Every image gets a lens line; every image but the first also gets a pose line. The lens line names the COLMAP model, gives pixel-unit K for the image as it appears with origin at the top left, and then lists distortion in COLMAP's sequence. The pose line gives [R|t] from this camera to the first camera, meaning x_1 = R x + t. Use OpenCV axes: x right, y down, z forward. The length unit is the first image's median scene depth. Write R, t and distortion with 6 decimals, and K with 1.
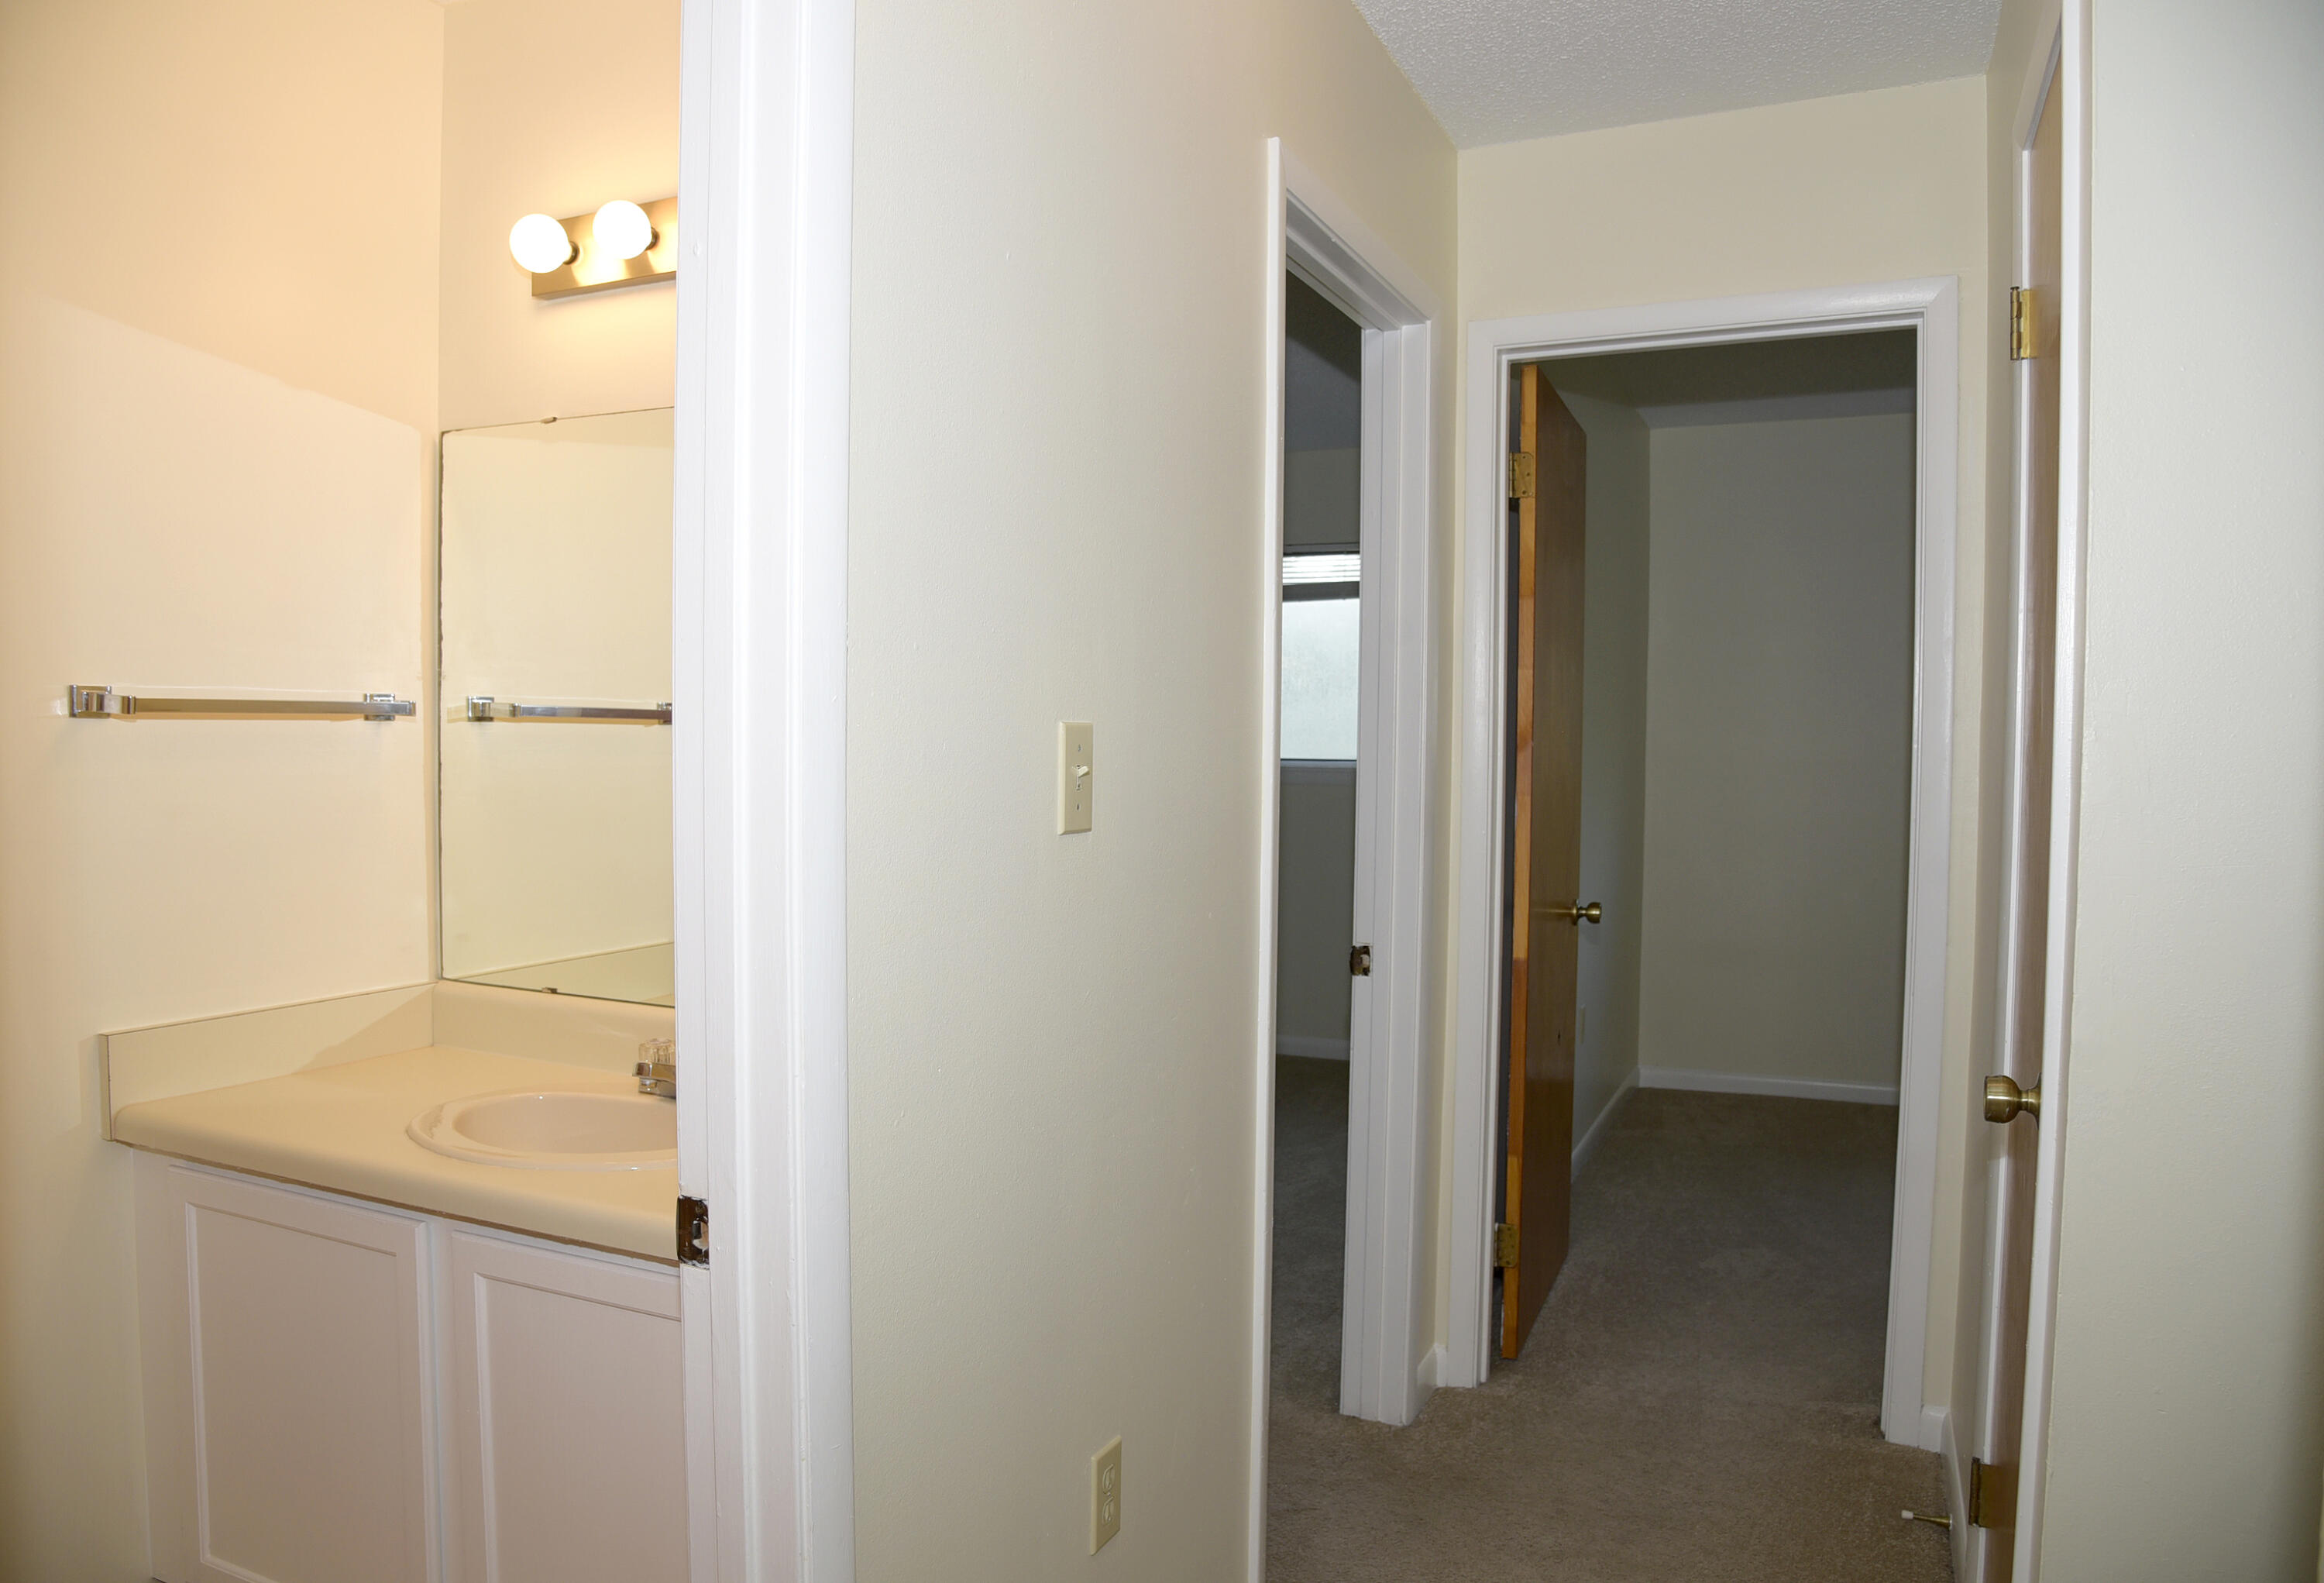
lens RADIAL K [[1588.9, 0, 1162.0], [0, 1588.9, 791.5], [0, 0, 1]] dist [-0.134951, -0.000189]
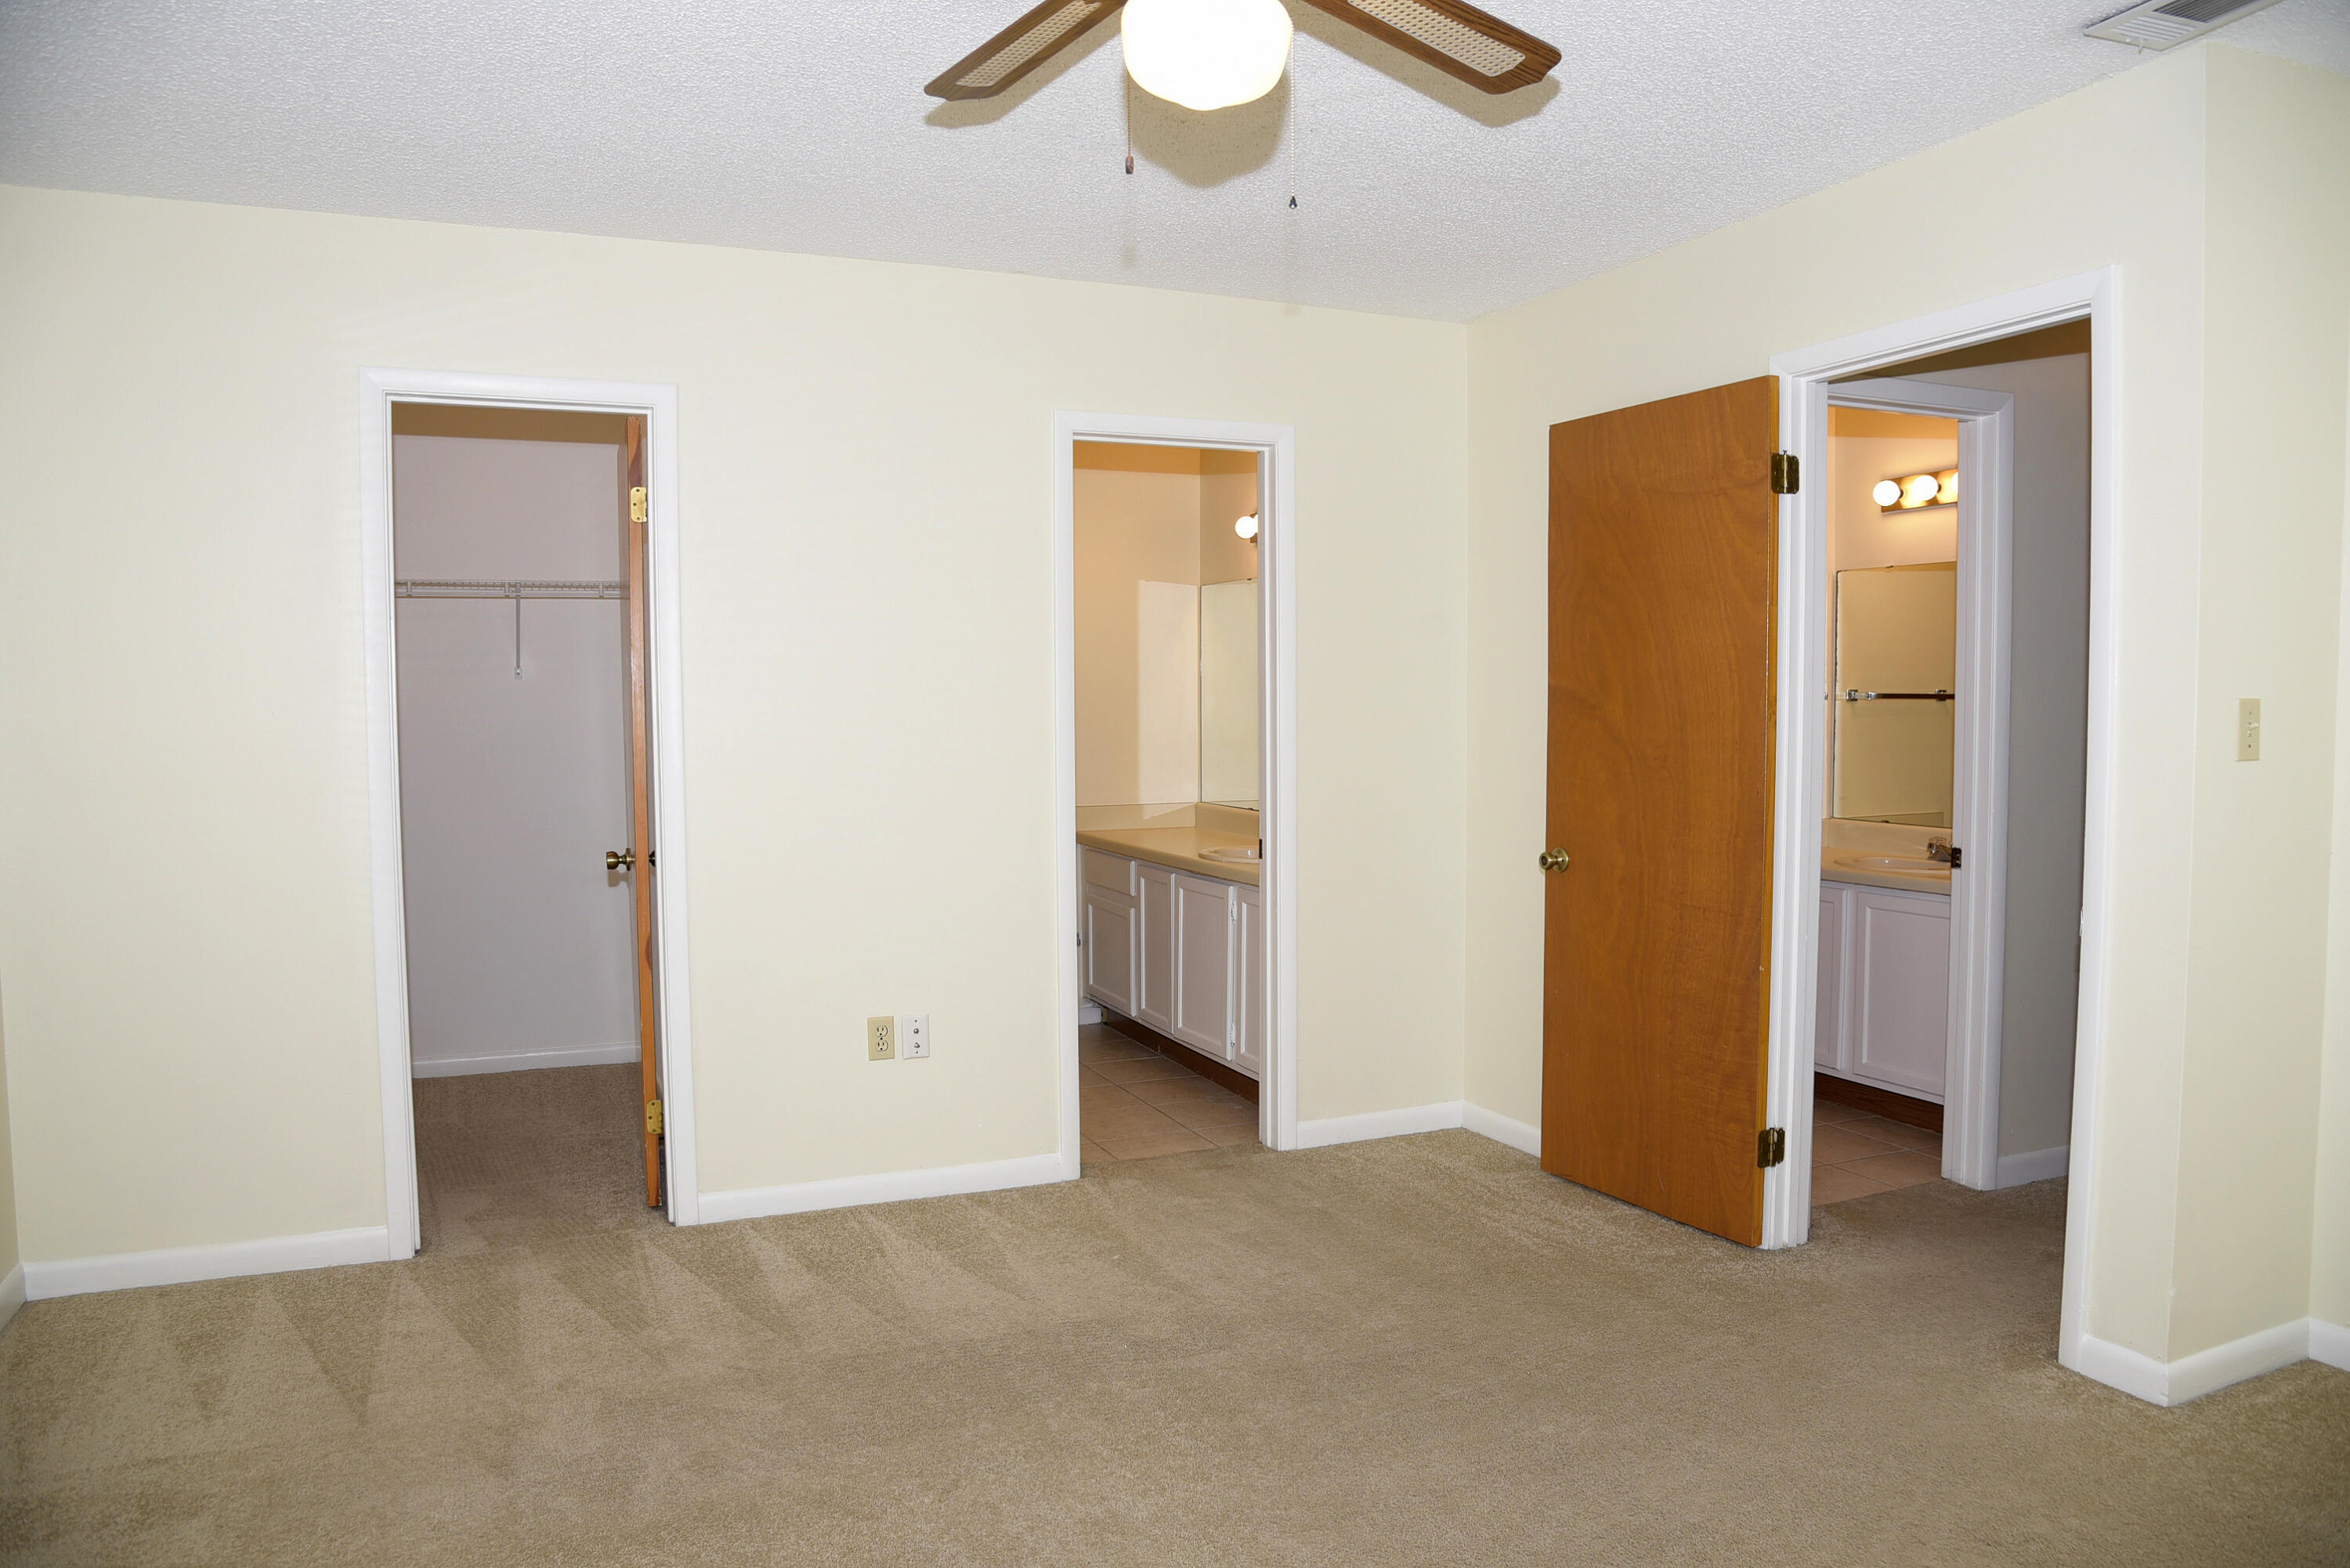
lens RADIAL K [[1601.6, 0, 1175.0], [0, 1601.6, 784.0], [0, 0, 1]] dist [-0.074319, -0.000764]
pose [[0.736448, 0.018254, -0.676248, 0.414914], [-0.011900, 0.999831, 0.014029, 0.060746], [0.676390, -0.002284, 0.736541, -1.468047]]
